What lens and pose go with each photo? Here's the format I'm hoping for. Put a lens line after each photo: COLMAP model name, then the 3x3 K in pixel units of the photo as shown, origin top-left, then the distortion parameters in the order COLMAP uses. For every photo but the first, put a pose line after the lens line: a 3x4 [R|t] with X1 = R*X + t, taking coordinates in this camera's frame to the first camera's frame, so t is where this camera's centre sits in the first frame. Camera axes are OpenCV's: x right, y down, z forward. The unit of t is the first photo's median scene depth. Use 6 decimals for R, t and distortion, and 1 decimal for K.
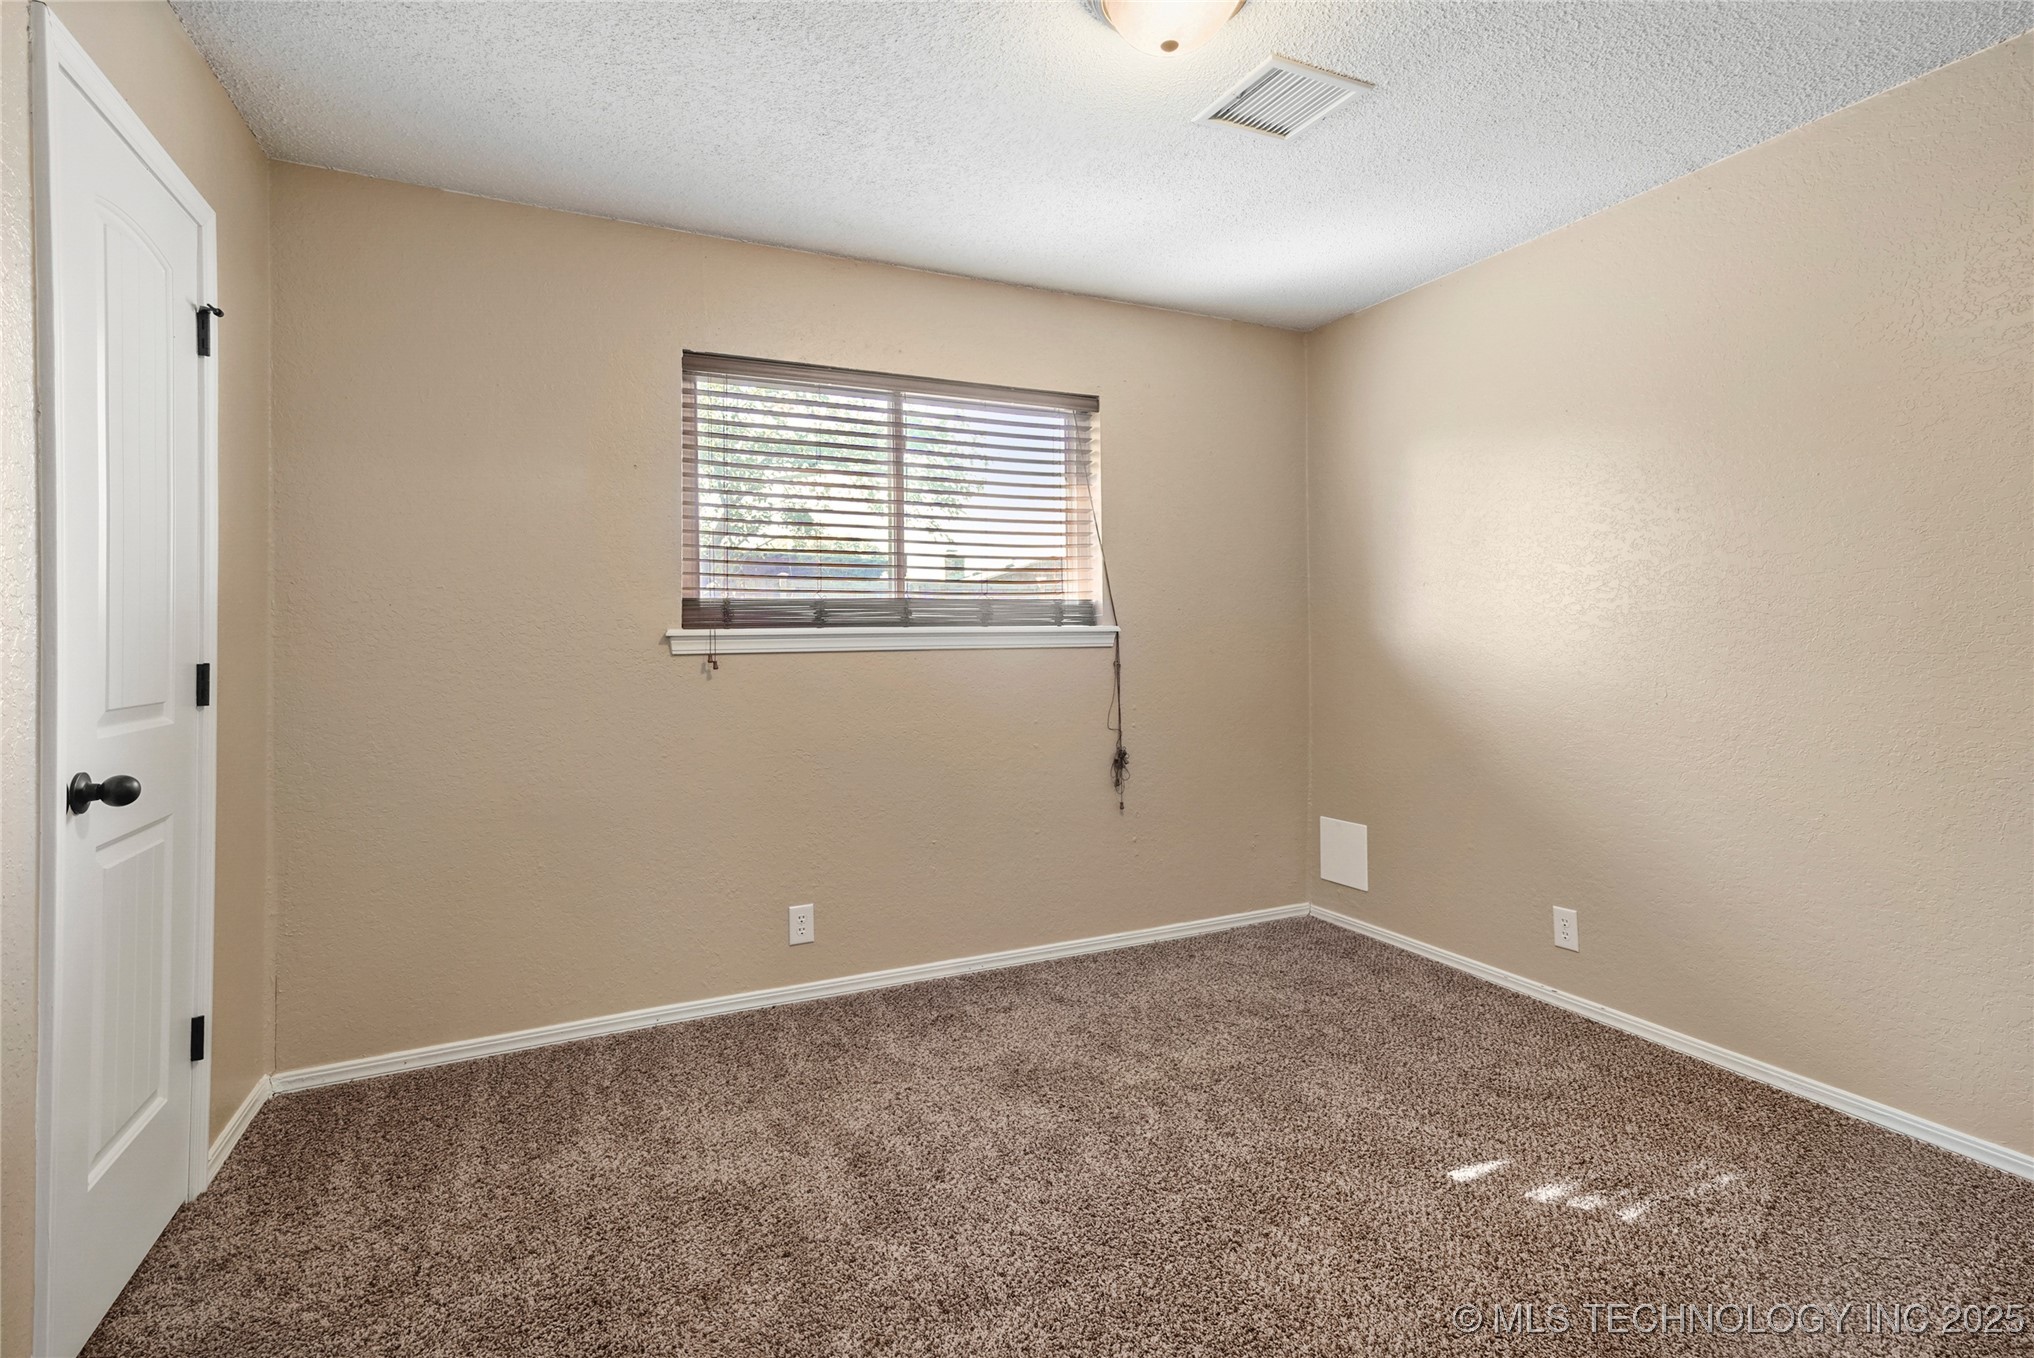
lens RADIAL K [[965.9, 0, 1012.5], [0, 965.9, 632.8], [0, 0, 1]] dist [-0.000707, 0.010950]
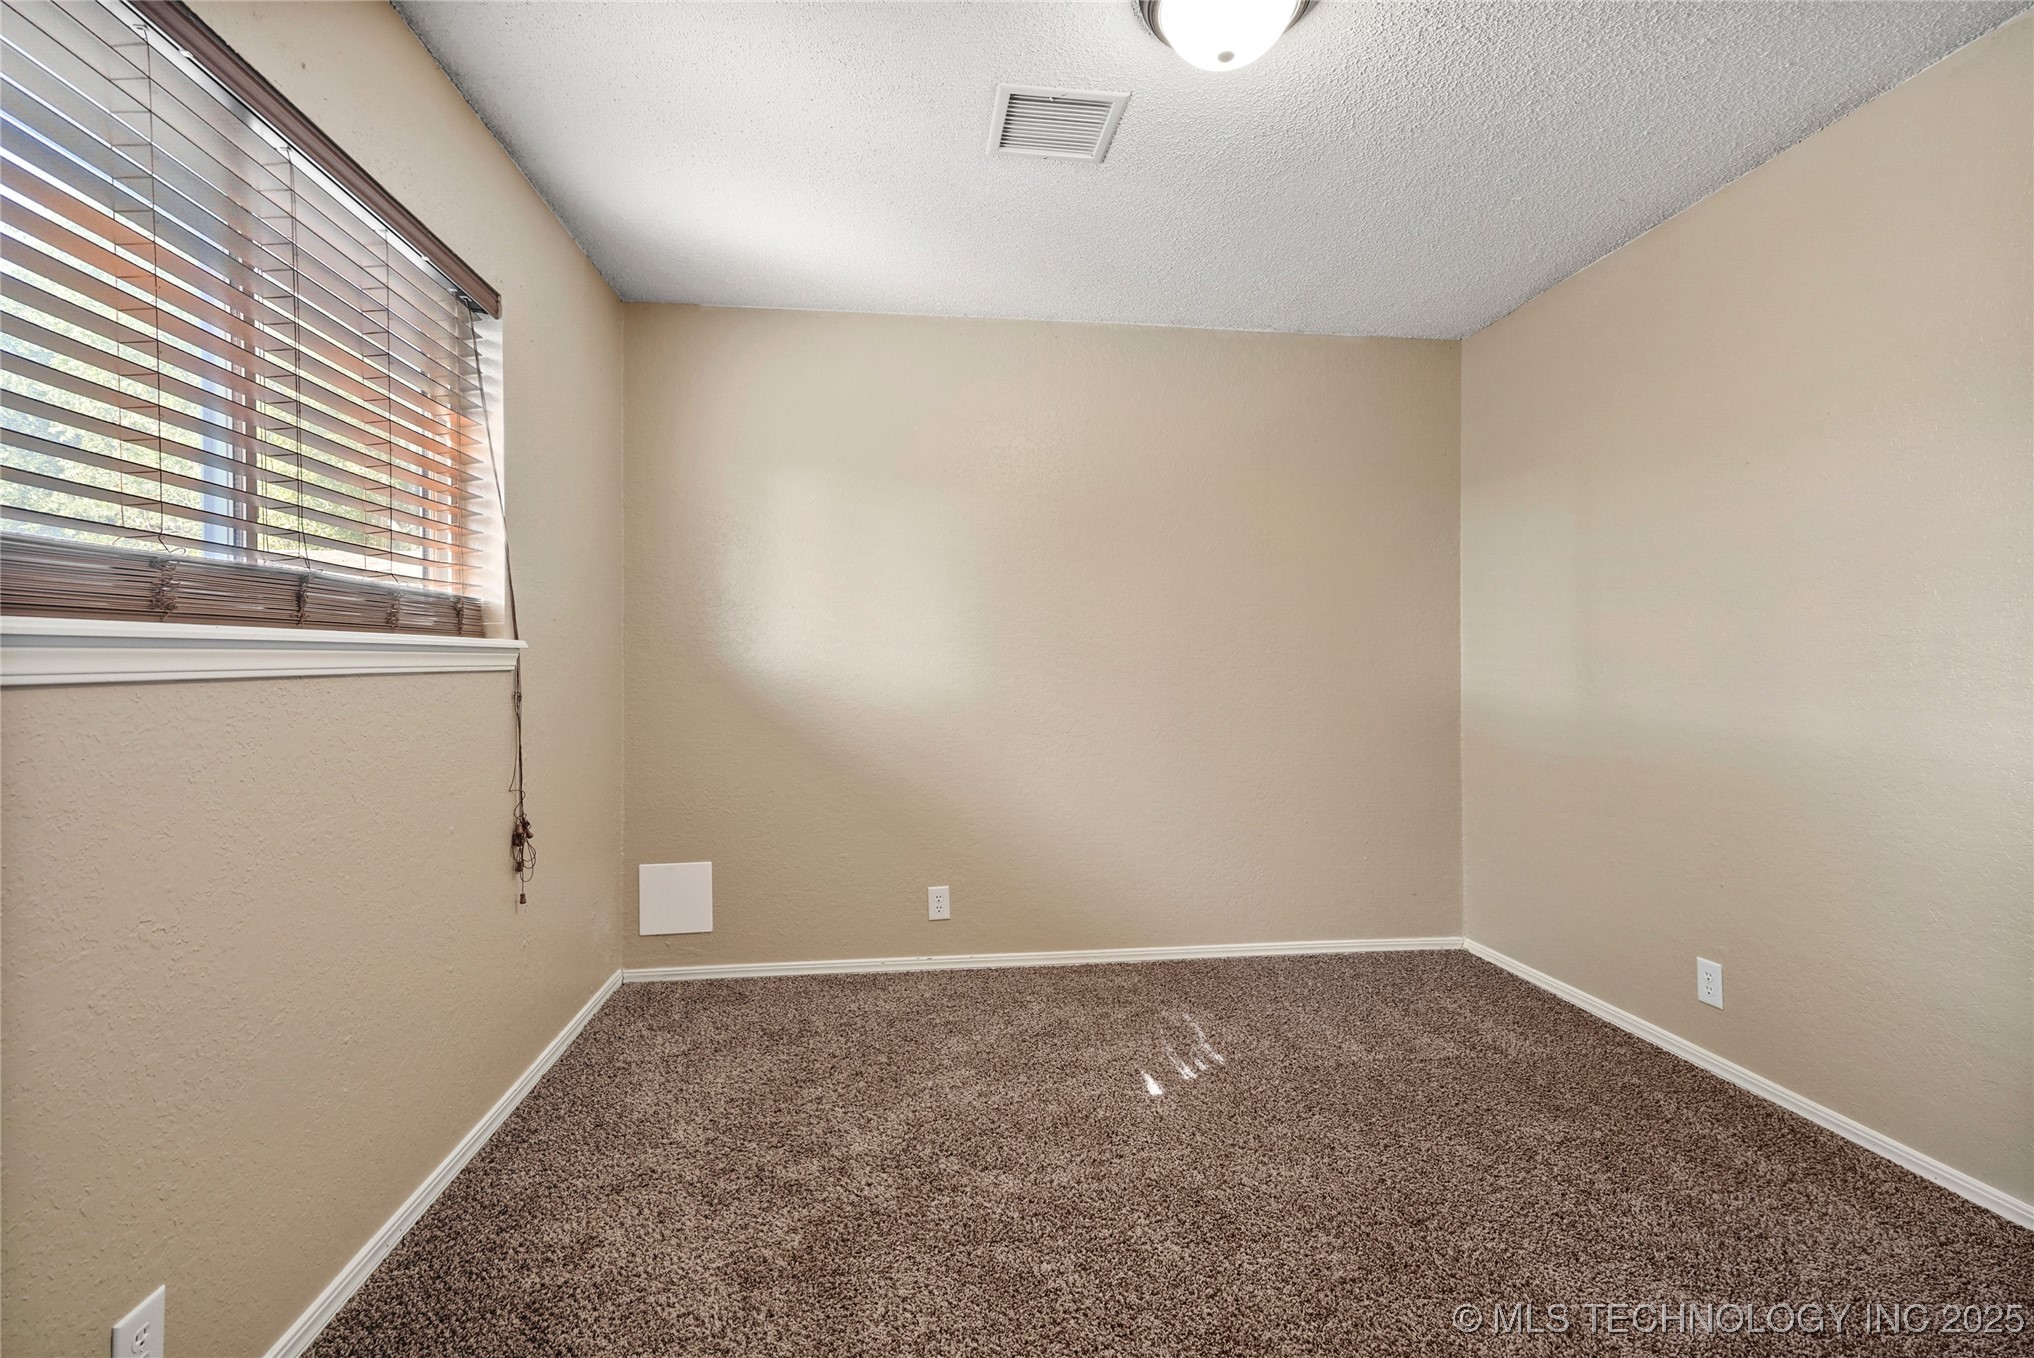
lens RADIAL K [[939.6, 0, 1005.5], [0, 939.6, 678.2], [0, 0, 1]] dist [-0.001547, 0.010245]
pose [[0.309661, -0.006083, 0.950828, -0.424031], [-0.006468, 0.999943, 0.008503, 0.012429], [-0.950825, -0.008783, 0.309604, 0.465063]]
